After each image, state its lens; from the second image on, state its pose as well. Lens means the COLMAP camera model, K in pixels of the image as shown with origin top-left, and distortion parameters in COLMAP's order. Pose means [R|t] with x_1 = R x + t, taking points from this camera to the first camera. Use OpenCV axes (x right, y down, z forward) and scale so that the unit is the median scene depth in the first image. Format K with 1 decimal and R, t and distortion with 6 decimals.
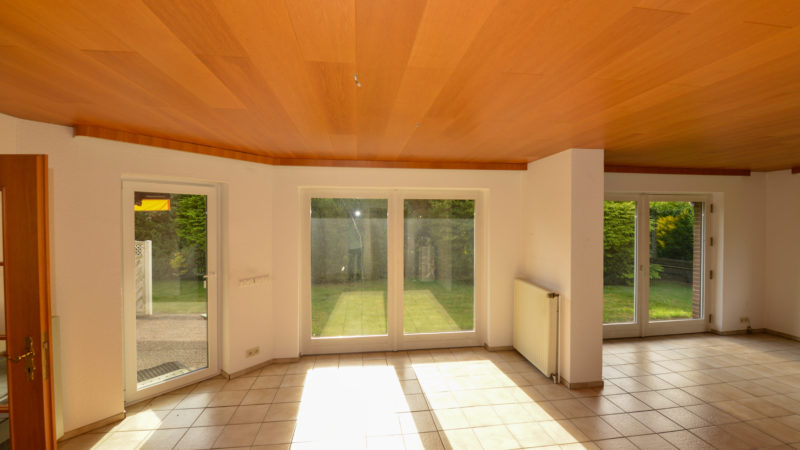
lens RADIAL K [[316.0, 0, 394.6], [0, 316.0, 222.7], [0, 0, 1]] dist [-0.025225, -0.000197]
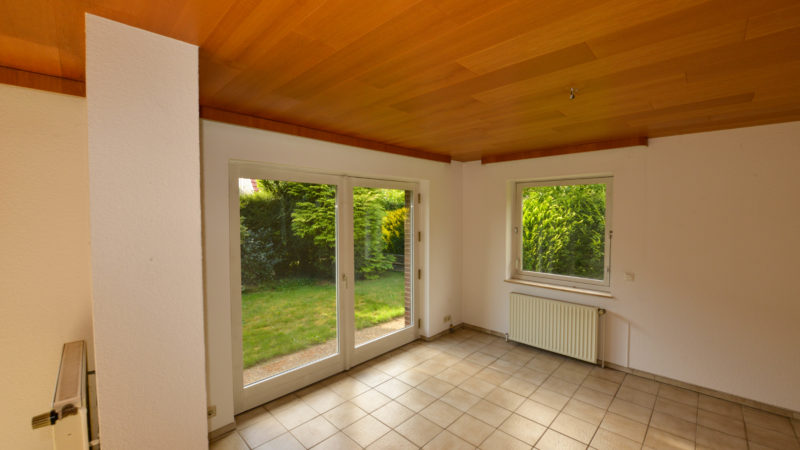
lens RADIAL K [[316.0, 0, 394.6], [0, 316.0, 222.7], [0, 0, 1]] dist [-0.025225, -0.000197]
pose [[0.785919, -0.021536, 0.617954, 0.428917], [0.007495, 0.999652, 0.025307, -0.000732], [-0.618283, -0.015258, 0.785807, 0.344148]]
